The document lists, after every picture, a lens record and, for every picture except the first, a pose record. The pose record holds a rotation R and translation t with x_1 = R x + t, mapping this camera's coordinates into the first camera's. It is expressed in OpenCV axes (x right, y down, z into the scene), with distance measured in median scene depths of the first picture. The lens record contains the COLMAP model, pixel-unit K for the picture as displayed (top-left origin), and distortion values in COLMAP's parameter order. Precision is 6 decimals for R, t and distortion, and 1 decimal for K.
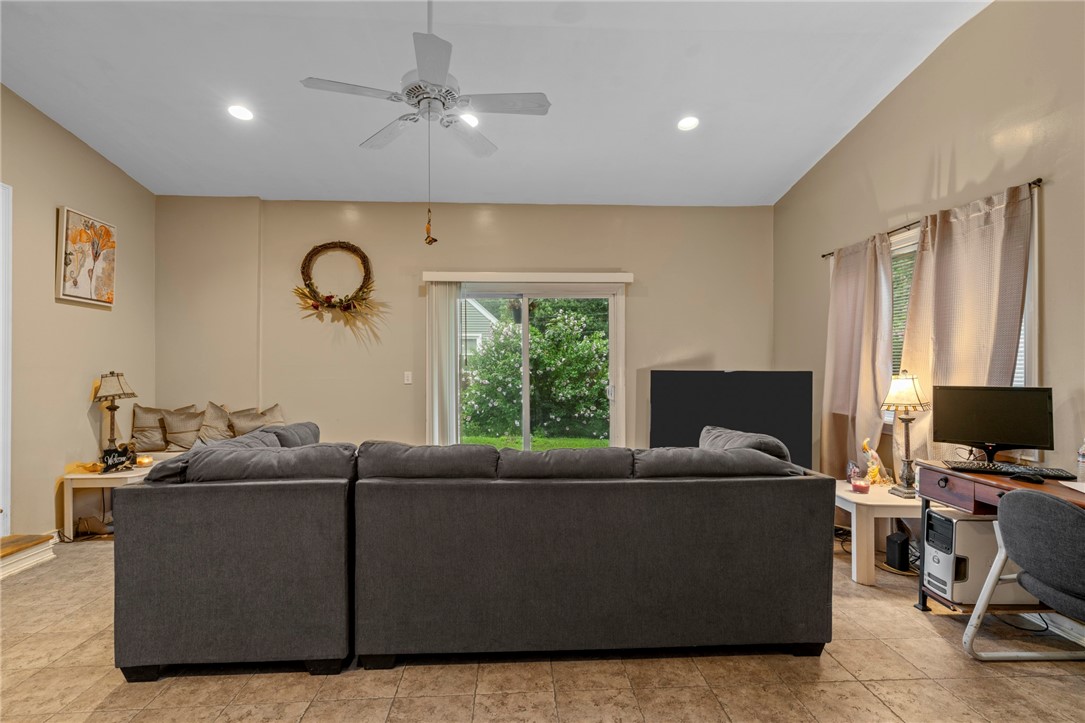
lens RADIAL K [[512.5, 0, 541.3], [0, 512.5, 366.9], [0, 0, 1]] dist [0.001552, 0.000313]
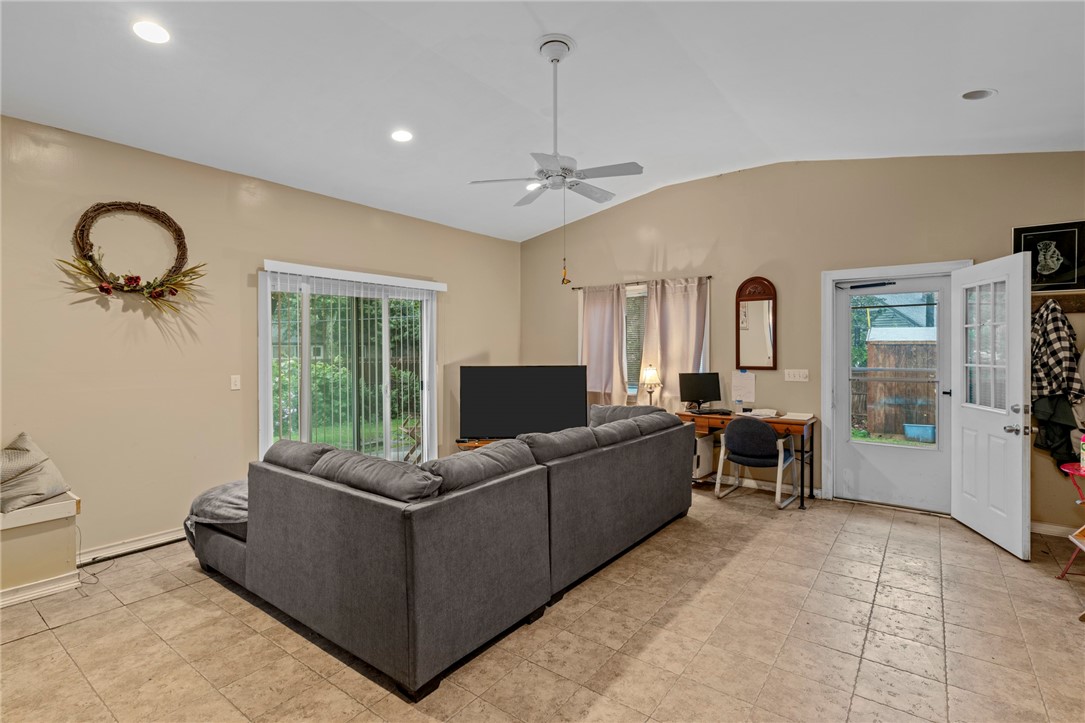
lens RADIAL K [[517.1, 0, 542.6], [0, 517.1, 357.0], [0, 0, 1]] dist [0.003383, 0.000248]
pose [[0.644576, -0.012710, 0.764434, -0.706396], [0.005443, 0.999913, 0.012035, -0.033857], [-0.764521, -0.003597, 0.644589, 0.084427]]
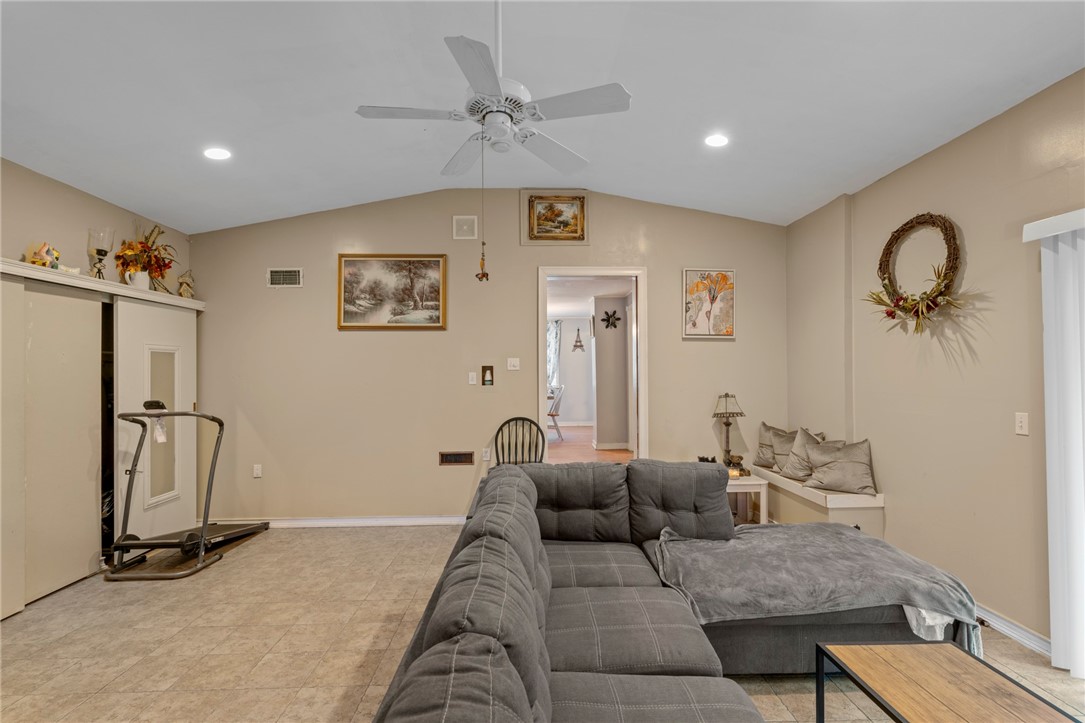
lens RADIAL K [[512.5, 0, 541.3], [0, 512.5, 366.9], [0, 0, 1]] dist [0.001552, 0.000313]
pose [[-0.024851, -0.008998, -0.999651, 0.365733], [0.002531, 0.999956, -0.009064, -0.042934], [0.999688, -0.002755, -0.024827, 0.605611]]
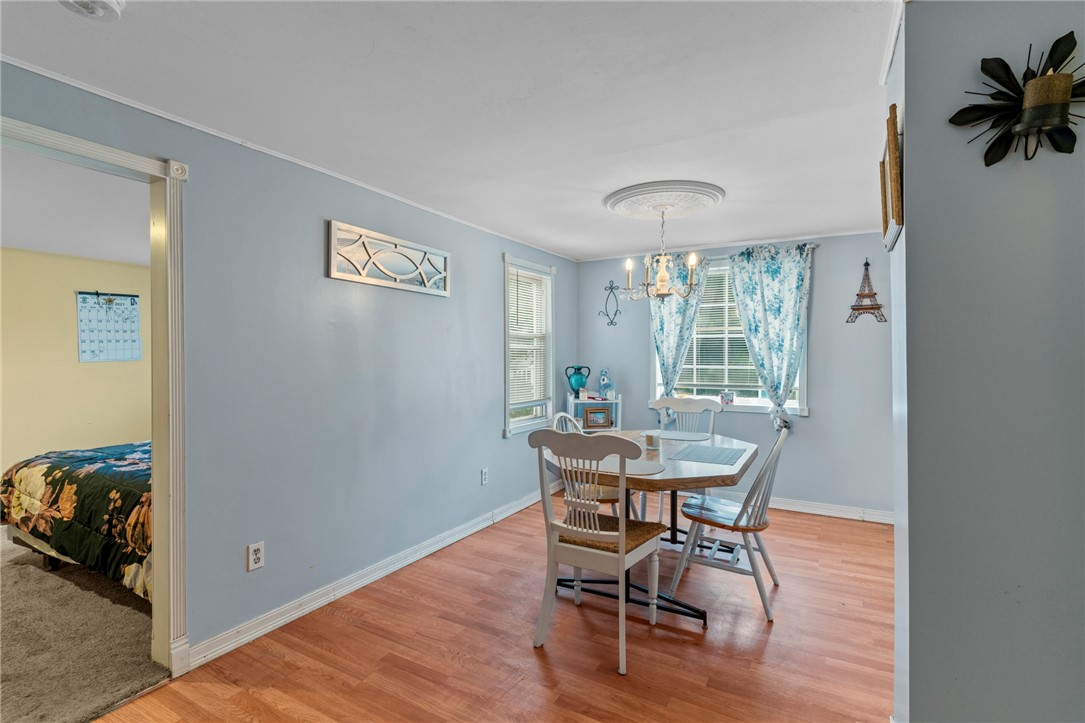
lens RADIAL K [[510.3, 0, 542.5], [0, 510.3, 361.5], [0, 0, 1]] dist [0.000724, -0.000240]
pose [[-0.539748, 0.016444, -0.841666, -1.059305], [-0.000920, 0.999797, 0.020123, -0.087450], [0.841826, 0.011636, -0.539624, 0.734114]]
